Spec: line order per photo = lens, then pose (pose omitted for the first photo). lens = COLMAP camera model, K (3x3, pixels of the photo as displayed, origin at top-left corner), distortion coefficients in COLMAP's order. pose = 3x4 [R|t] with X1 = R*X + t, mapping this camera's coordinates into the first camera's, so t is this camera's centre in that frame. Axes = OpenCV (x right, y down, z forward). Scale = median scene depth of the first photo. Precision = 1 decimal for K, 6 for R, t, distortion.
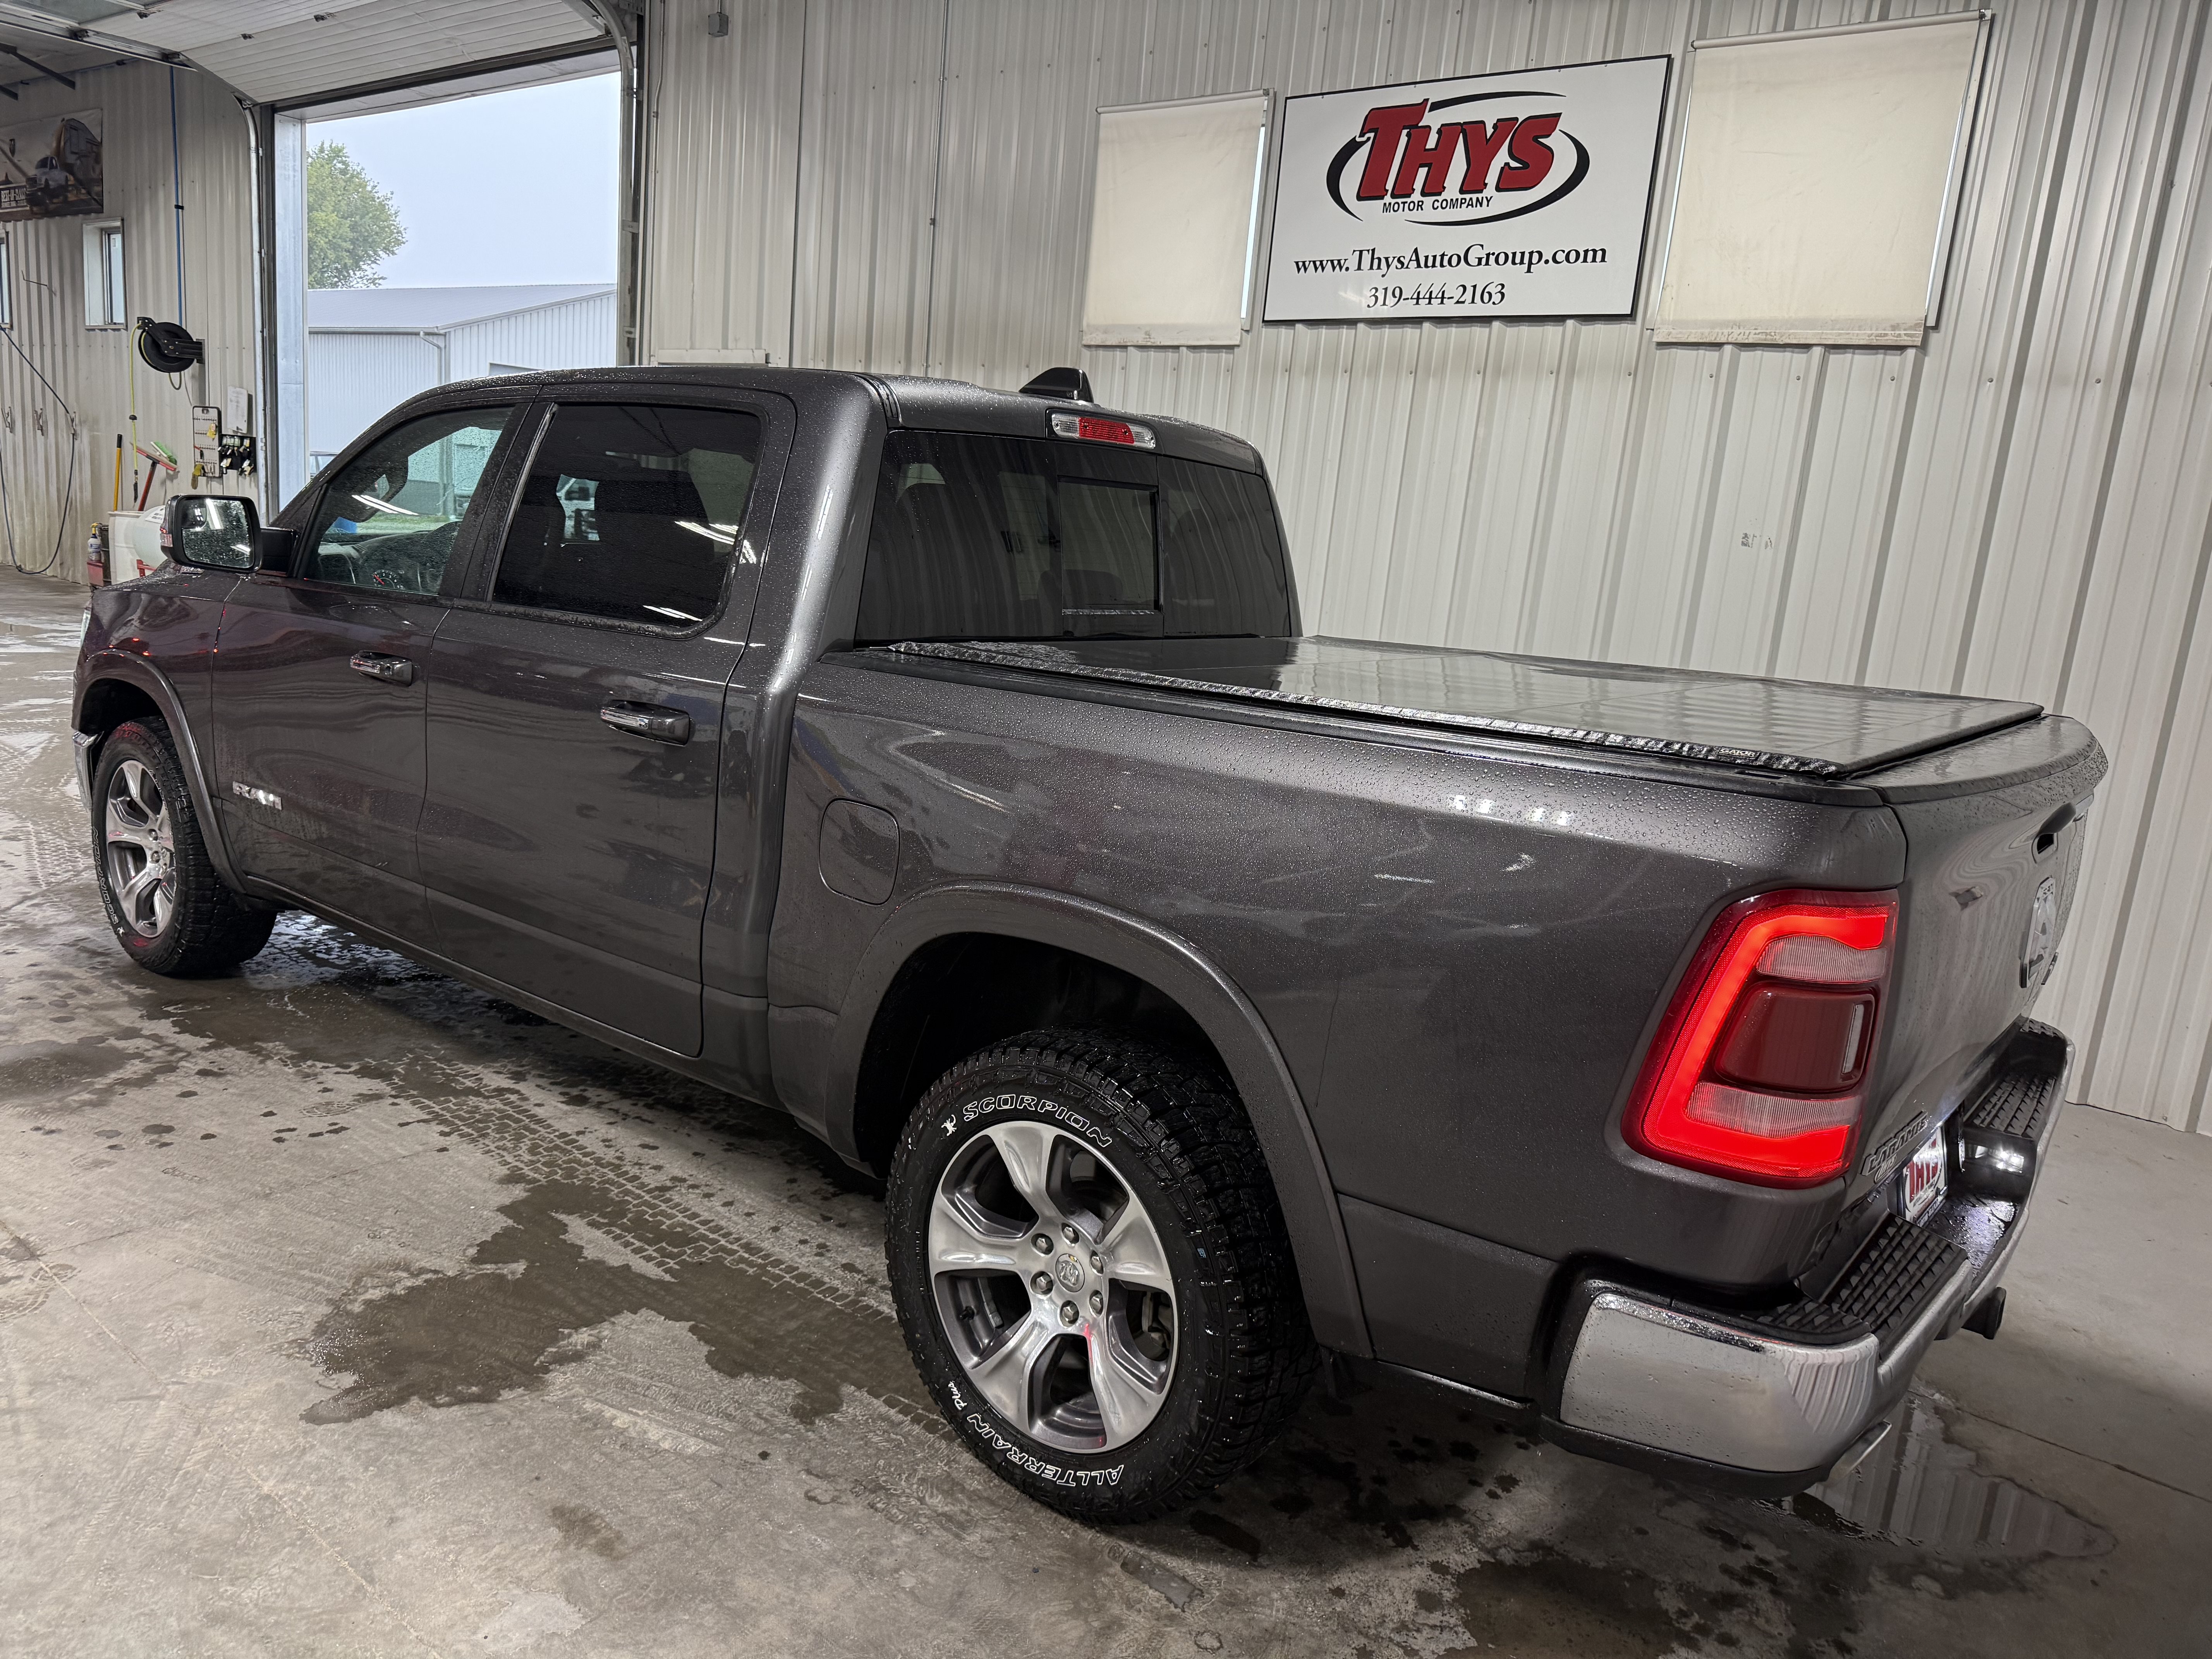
lens RADIAL K [[1566.4, 0, 1101.5], [0, 1566.4, 825.8], [0, 0, 1]] dist [0.023556, -0.030854]
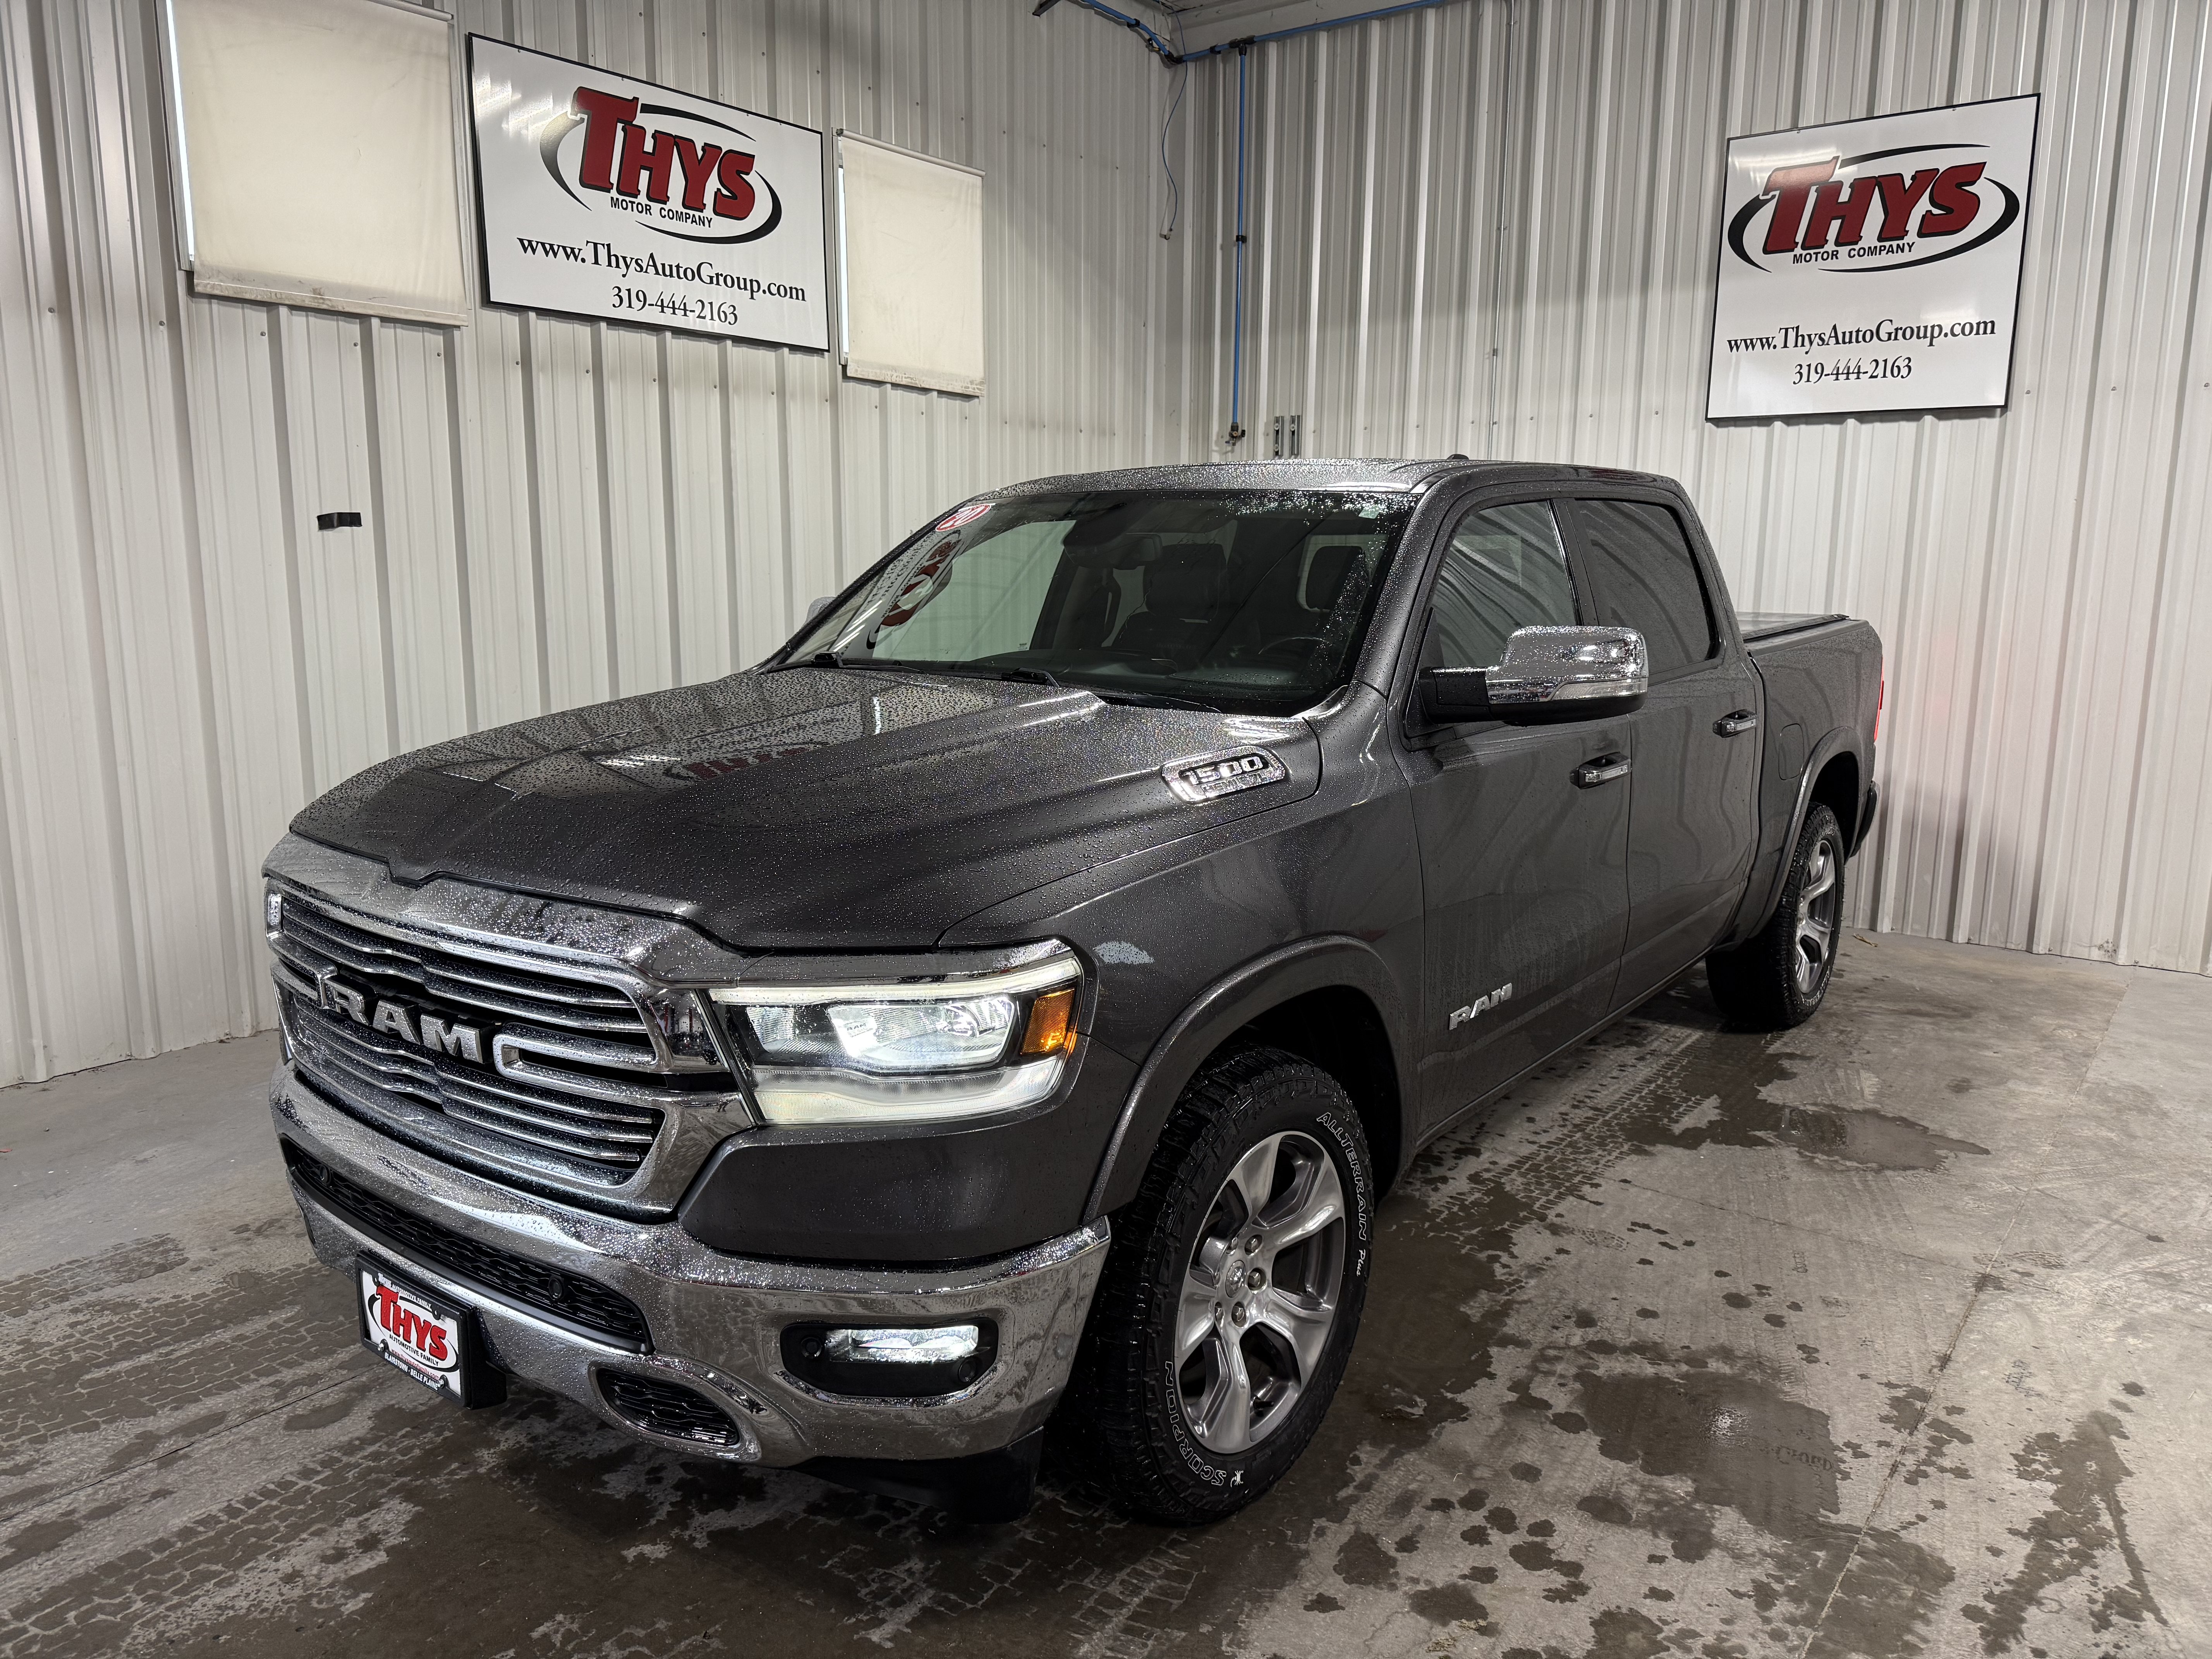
lens RADIAL K [[1566.4, 0, 1101.5], [0, 1566.4, 825.8], [0, 0, 1]] dist [0.023556, -0.030854]
pose [[-0.024167, -0.253891, 0.966931, -0.854507], [0.186205, 0.949145, 0.253875, -0.229217], [-0.982214, 0.186183, 0.024338, 0.779171]]
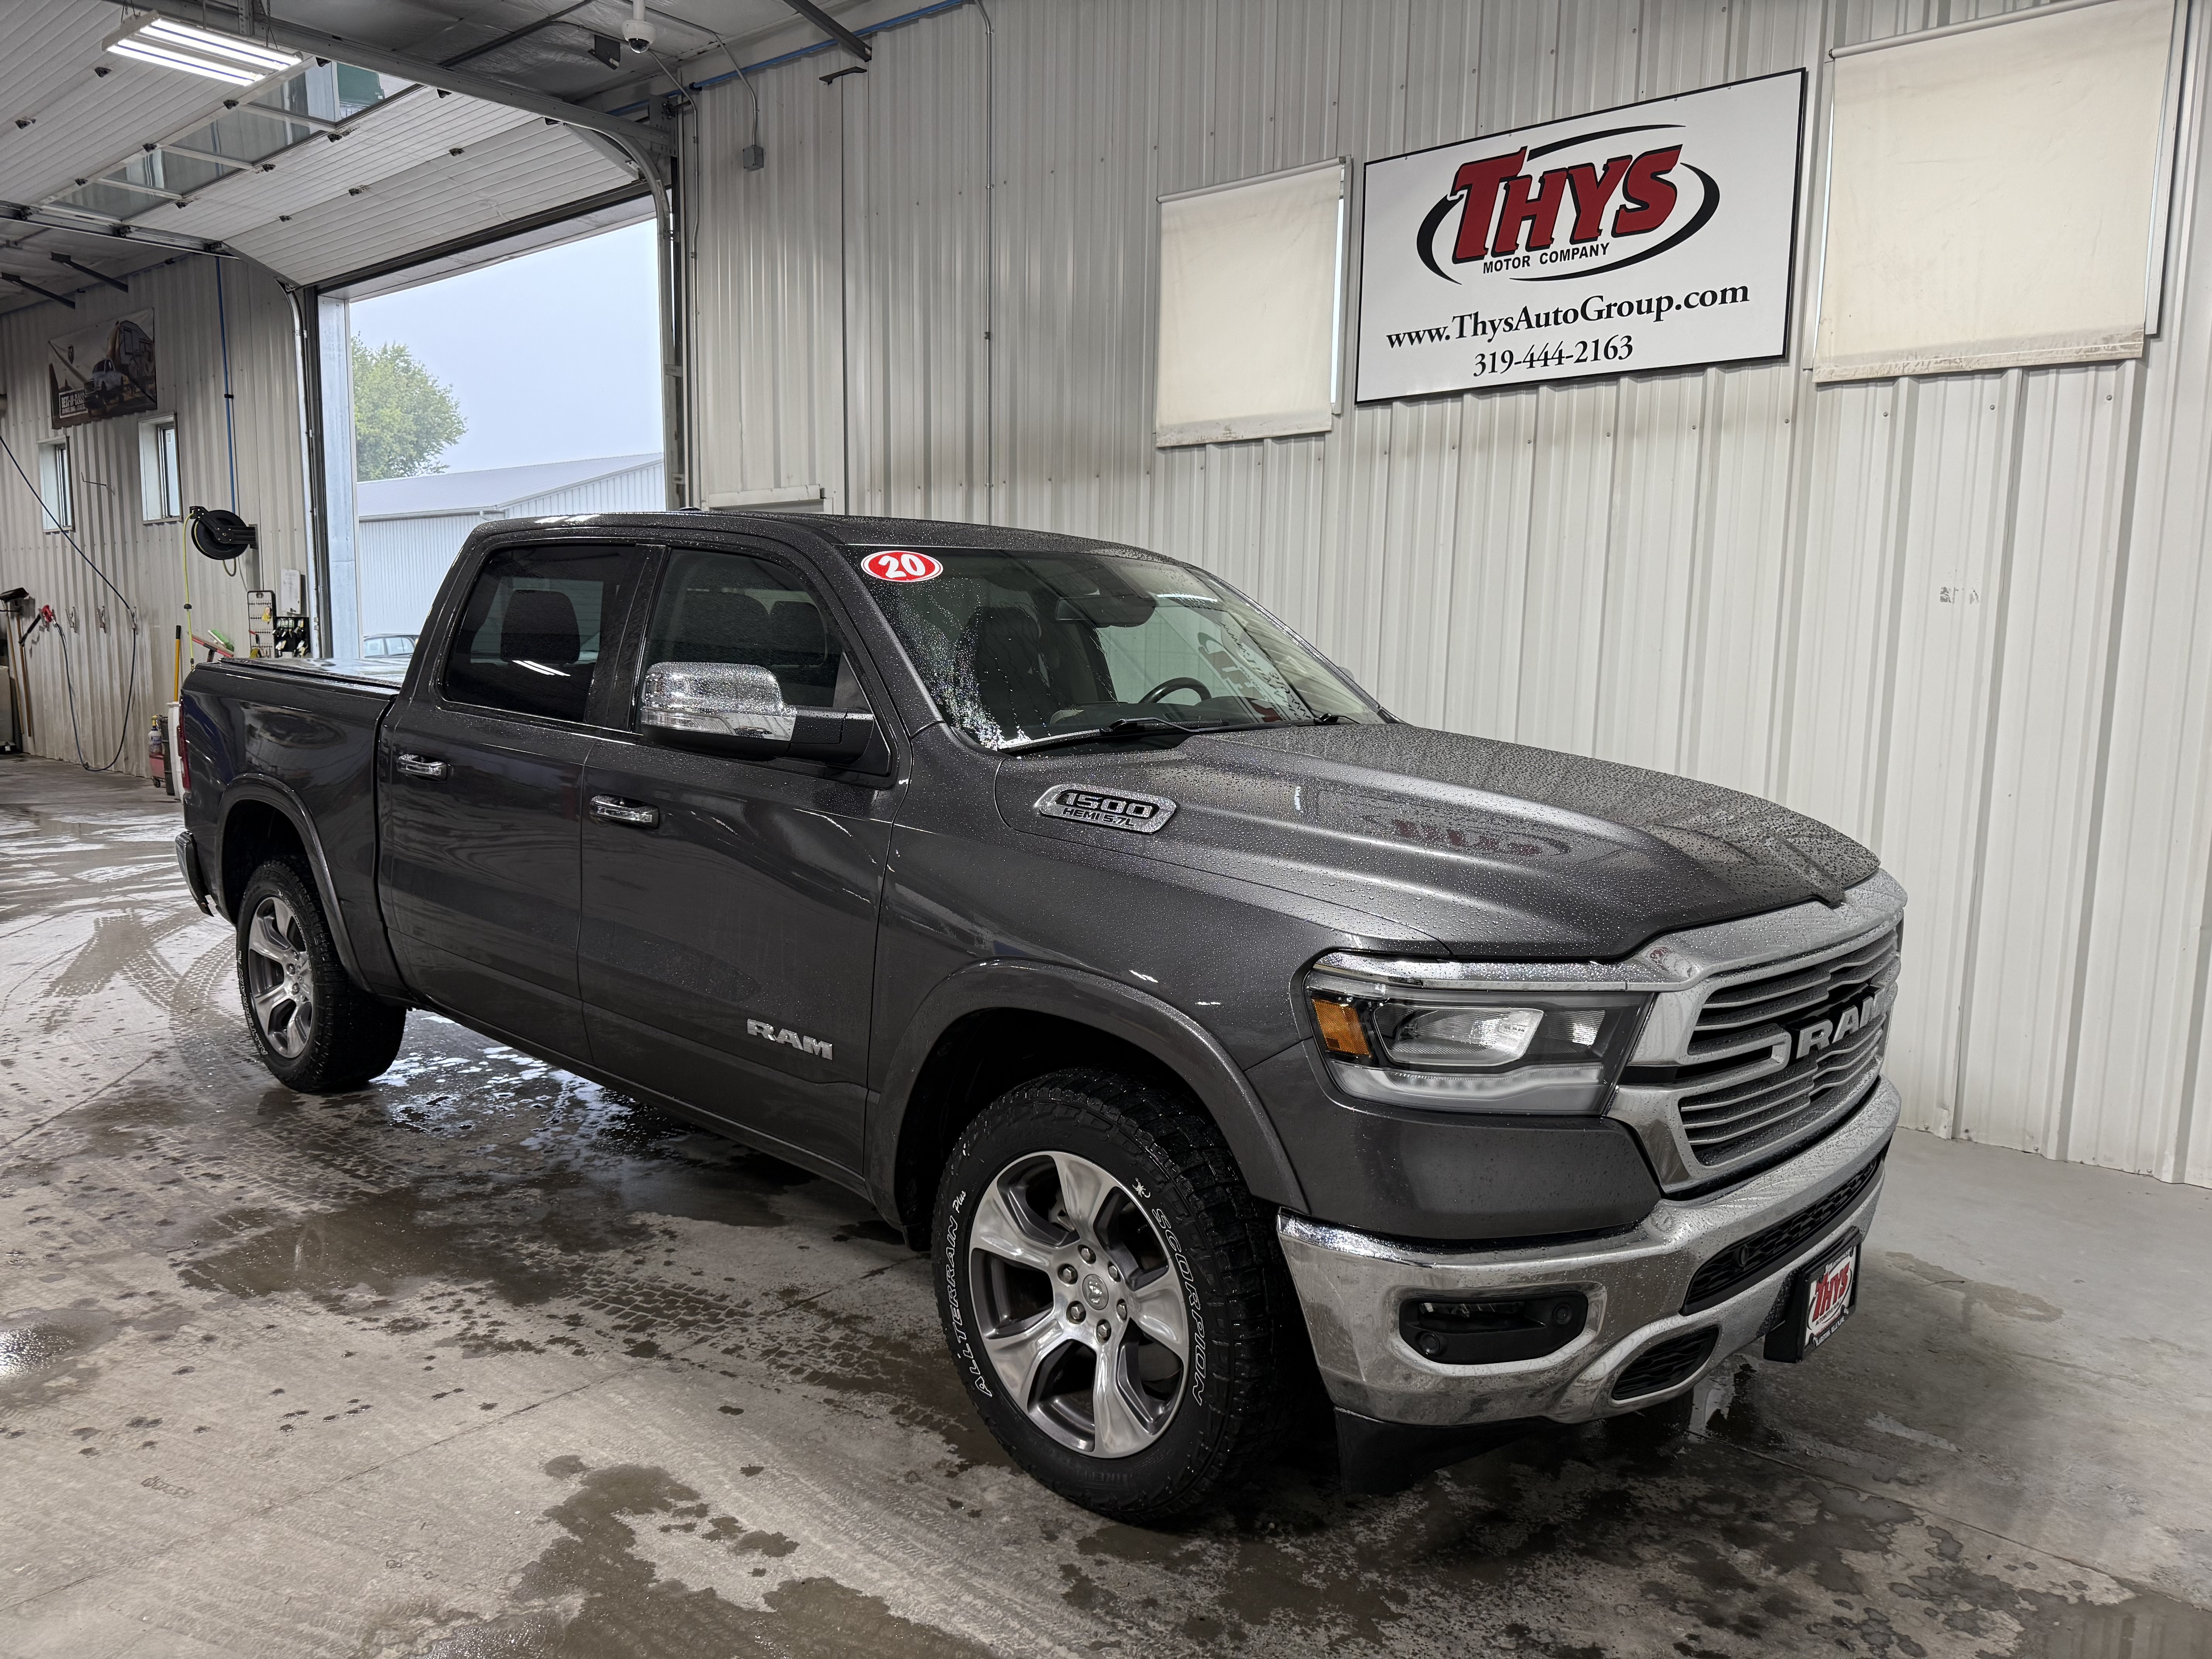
lens RADIAL K [[1566.3, 0, 1097.3], [0, 1566.3, 836.9], [0, 0, 1]] dist [0.026380, -0.034153]
pose [[0.996915, -0.066218, -0.042129, -0.028213], [0.062949, 0.995218, -0.074690, -0.011547], [0.046873, 0.071808, 0.996316, 0.108521]]
